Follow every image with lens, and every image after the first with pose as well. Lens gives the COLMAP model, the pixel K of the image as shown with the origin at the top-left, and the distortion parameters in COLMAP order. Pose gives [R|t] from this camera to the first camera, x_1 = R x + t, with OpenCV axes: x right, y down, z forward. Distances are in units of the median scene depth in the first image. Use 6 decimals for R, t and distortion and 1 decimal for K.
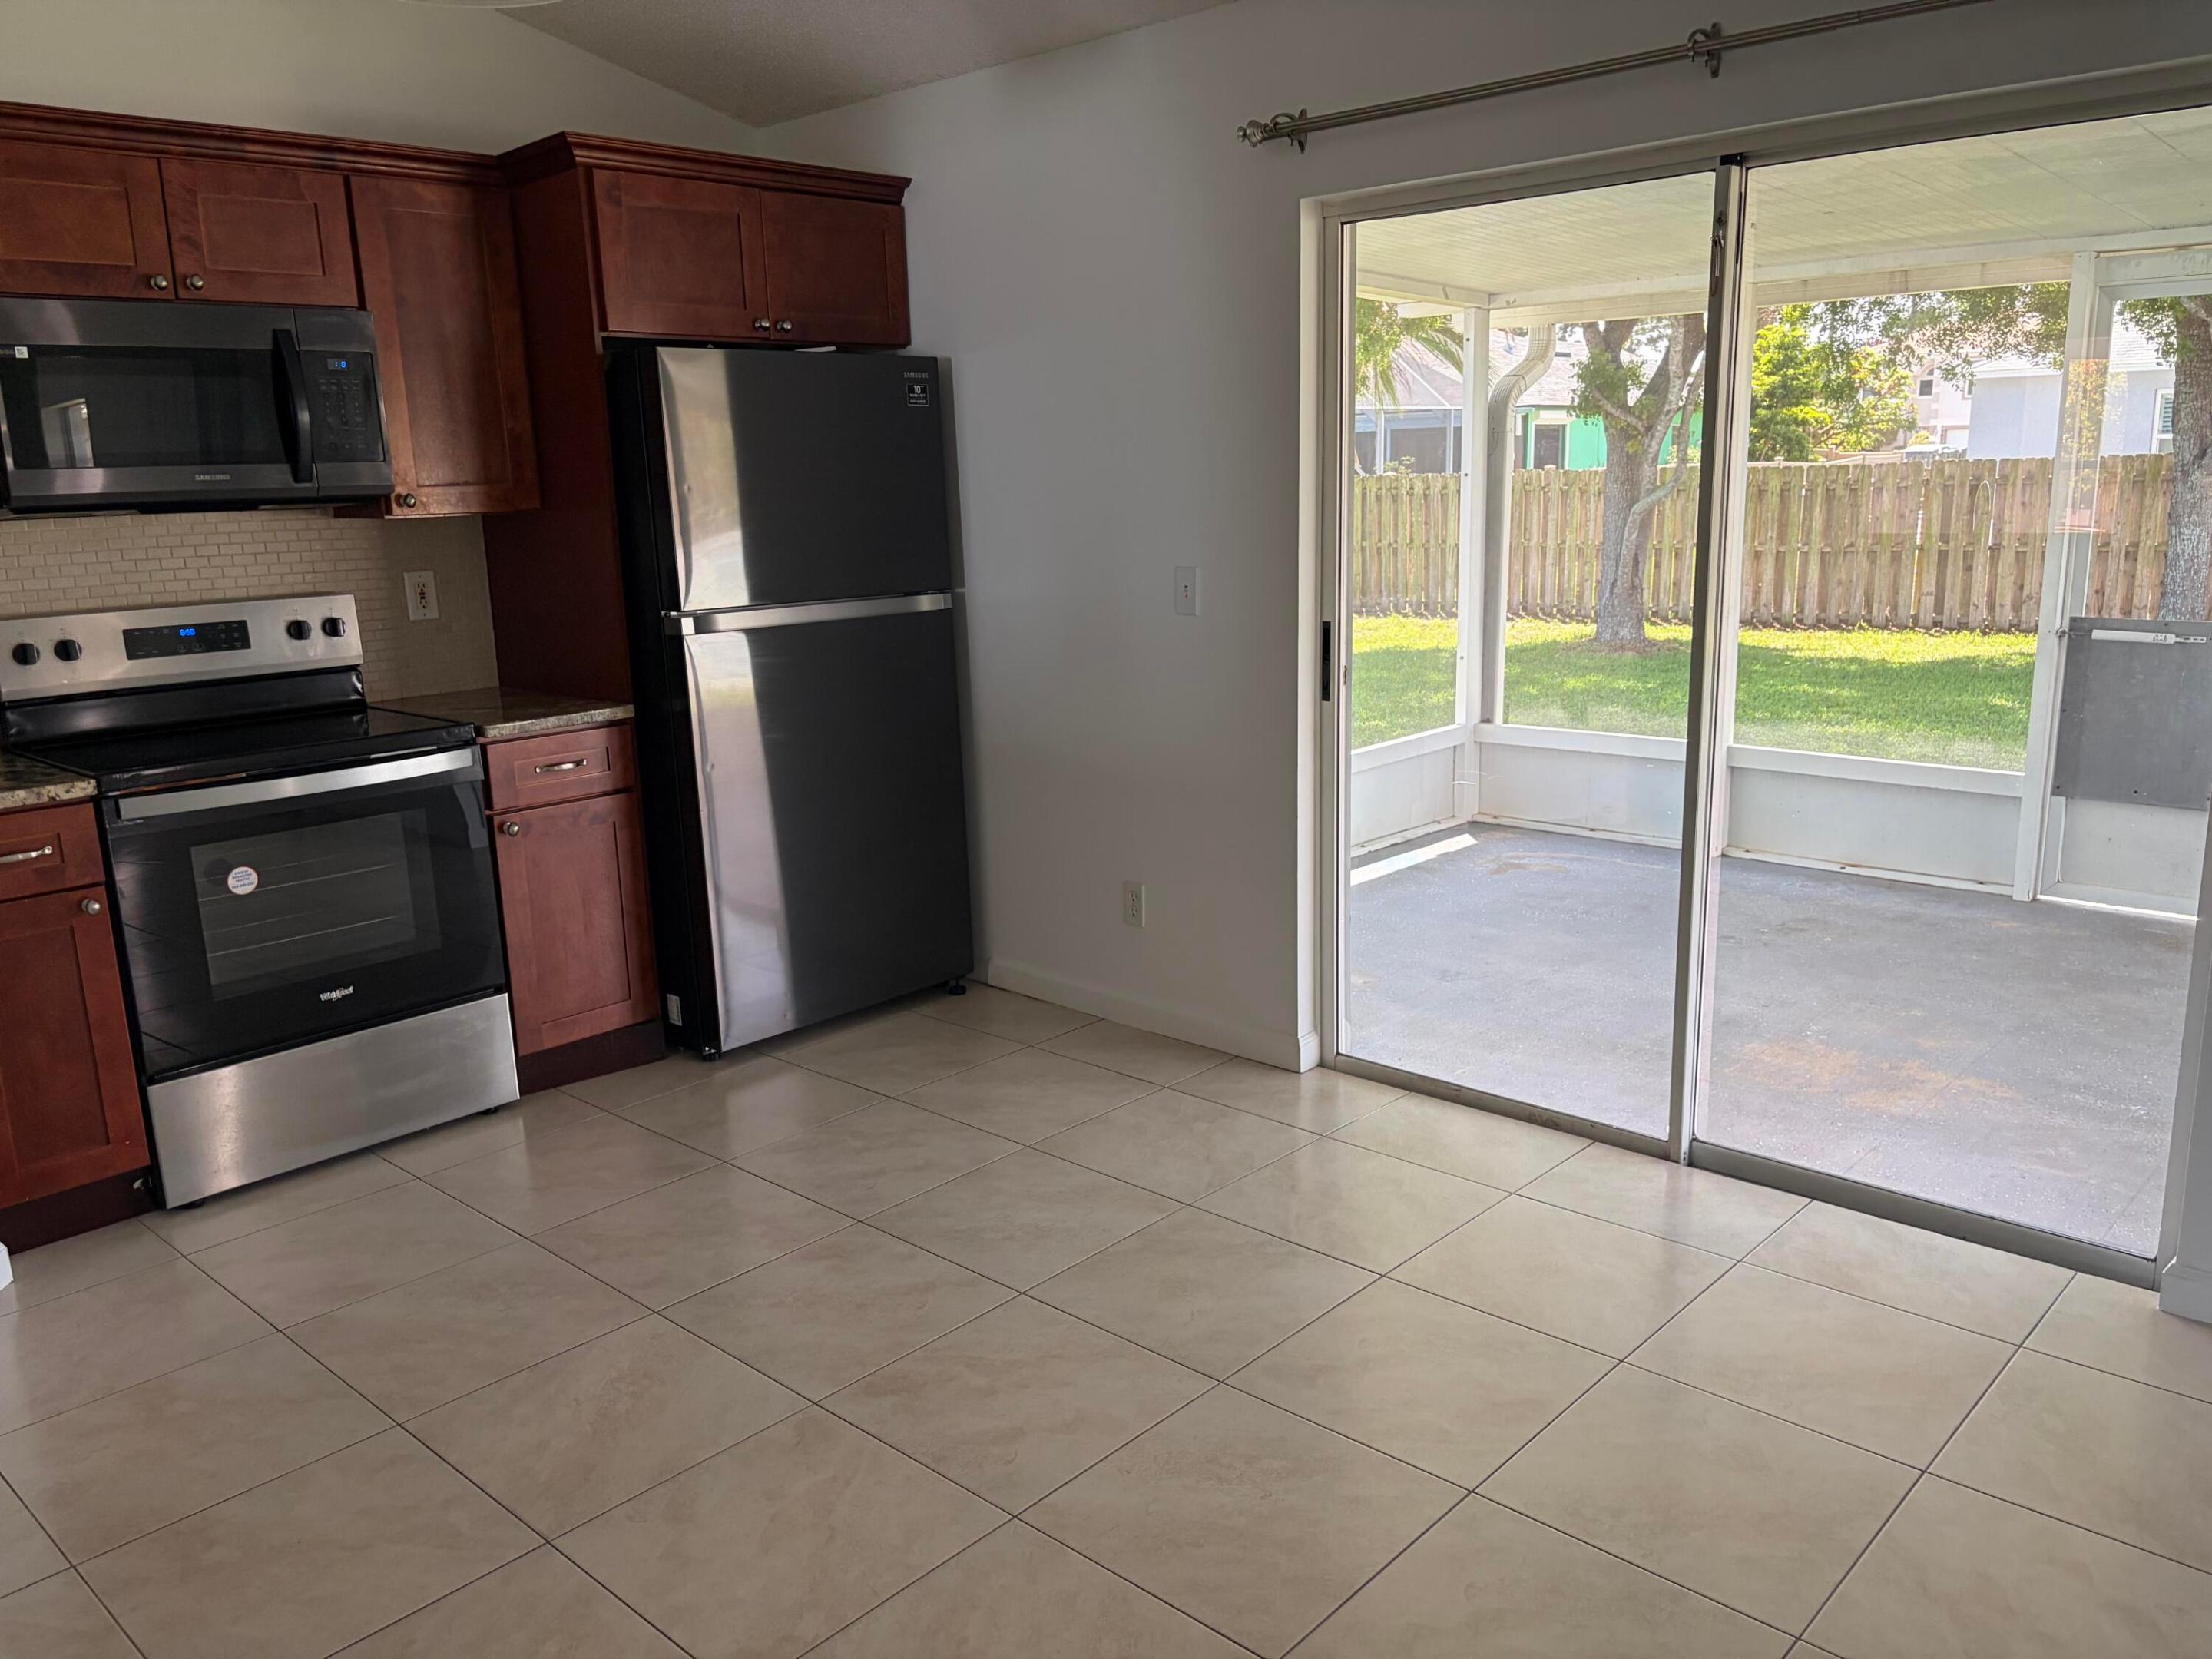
lens RADIAL K [[1672.9, 0, 1113.2], [0, 1672.9, 834.0], [0, 0, 1]] dist [0.006587, 0.010505]
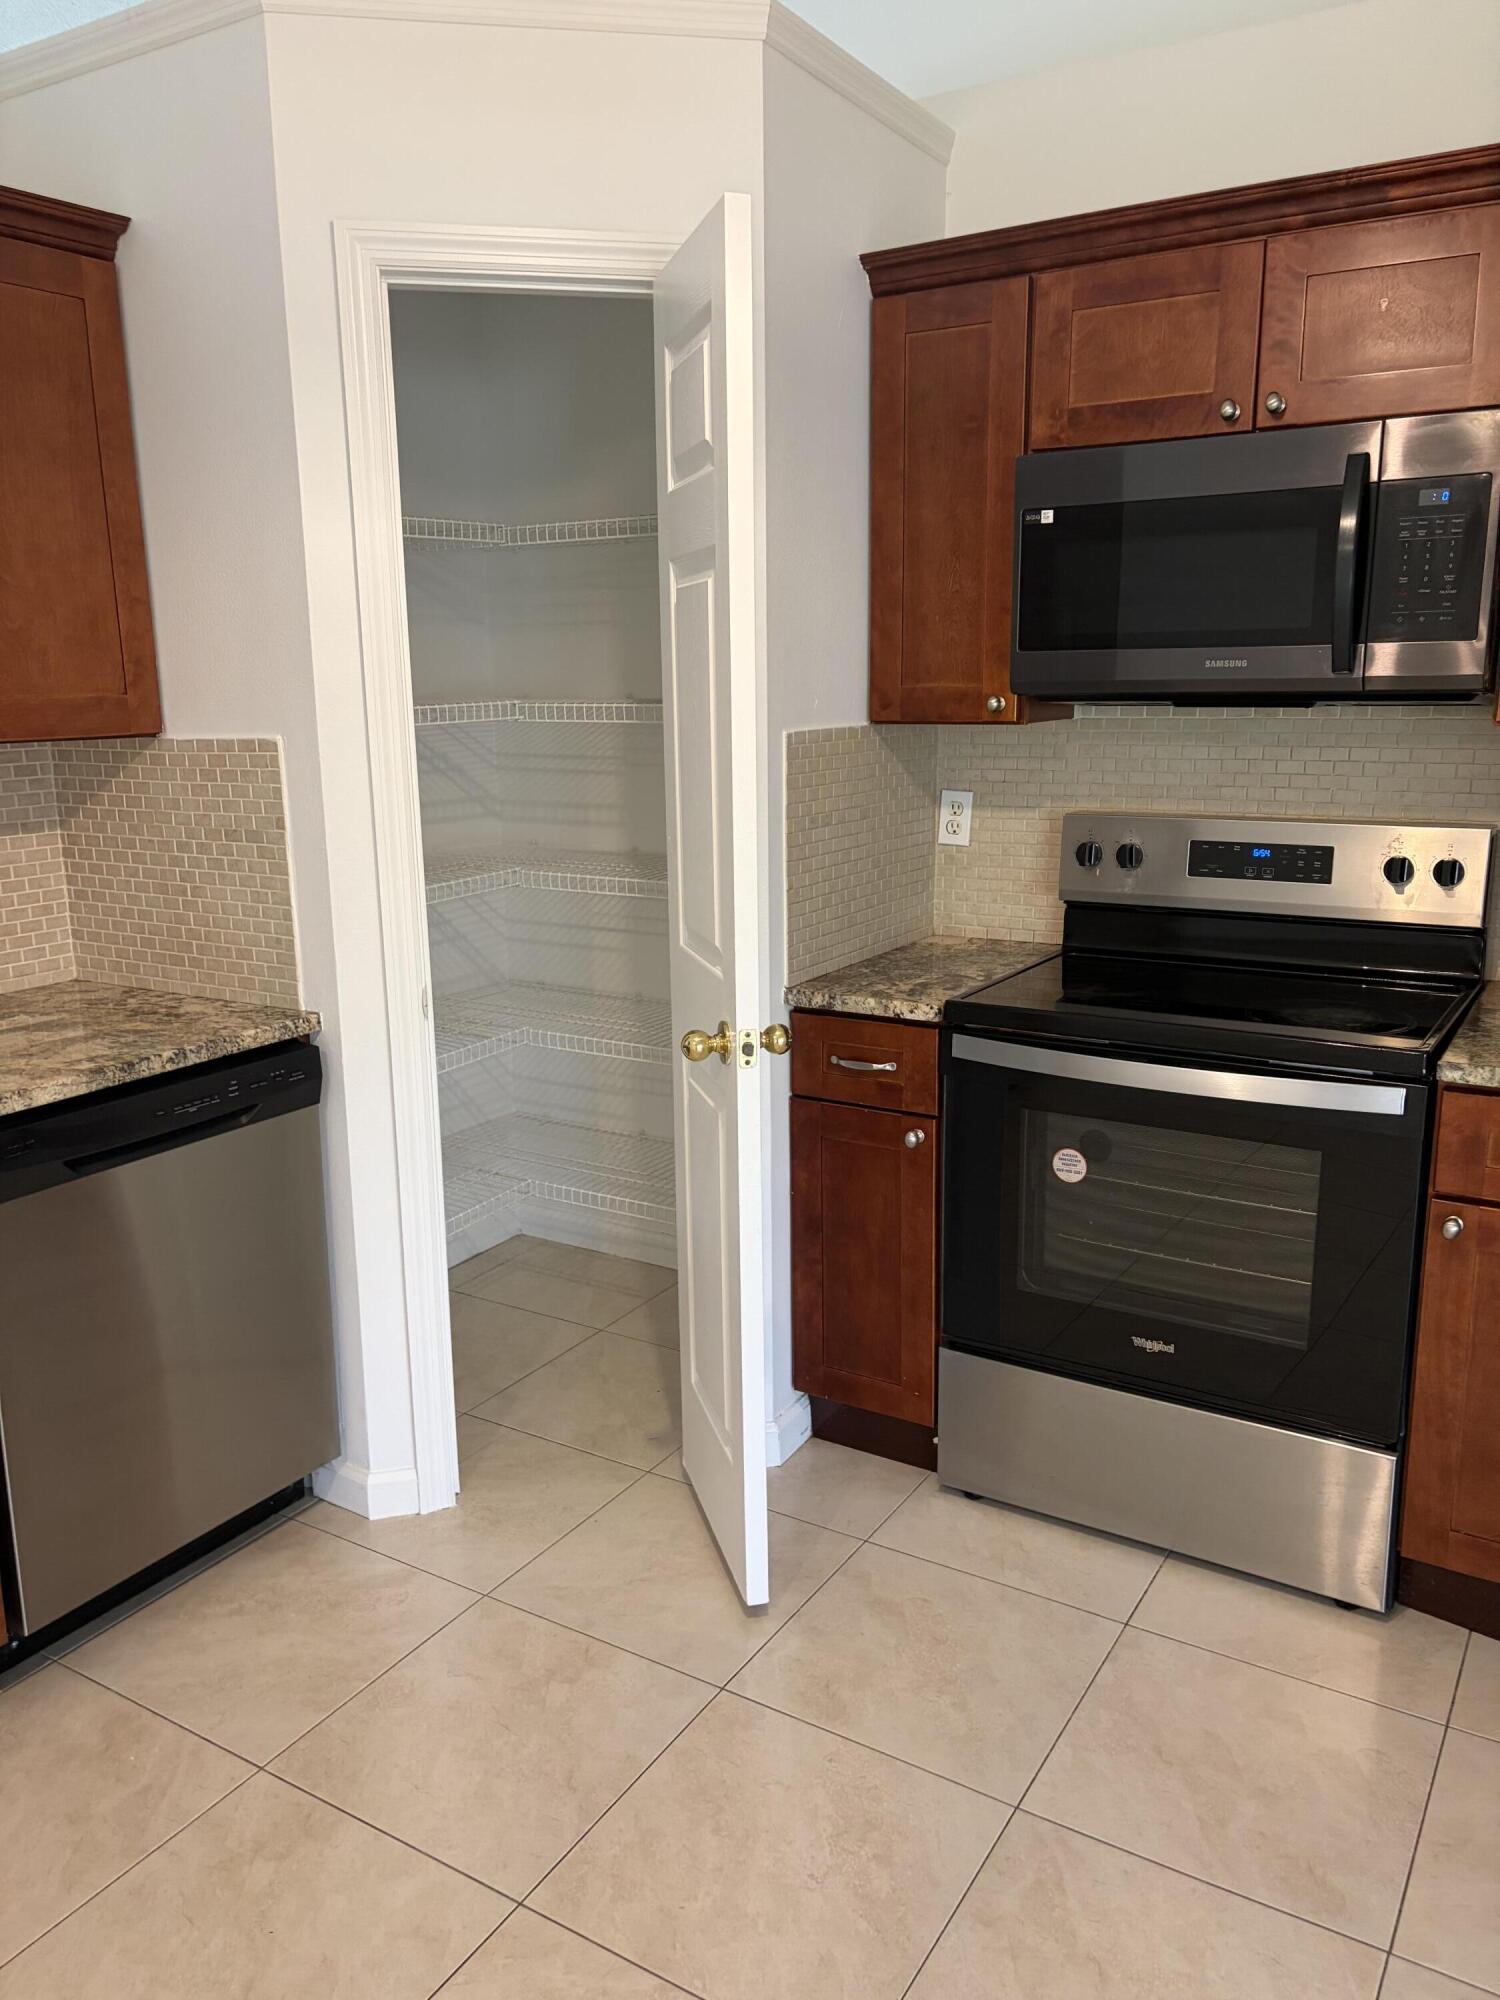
lens RADIAL K [[1512.6, 0, 783.6], [0, 1512.6, 1028.2], [0, 0, 1]] dist [0.006587, 0.010505]
pose [[0.210129, 0.247201, -0.945906, 0.112379], [-0.210743, 0.956214, 0.203080, -0.139895], [0.954690, 0.156670, 0.253024, 0.611091]]
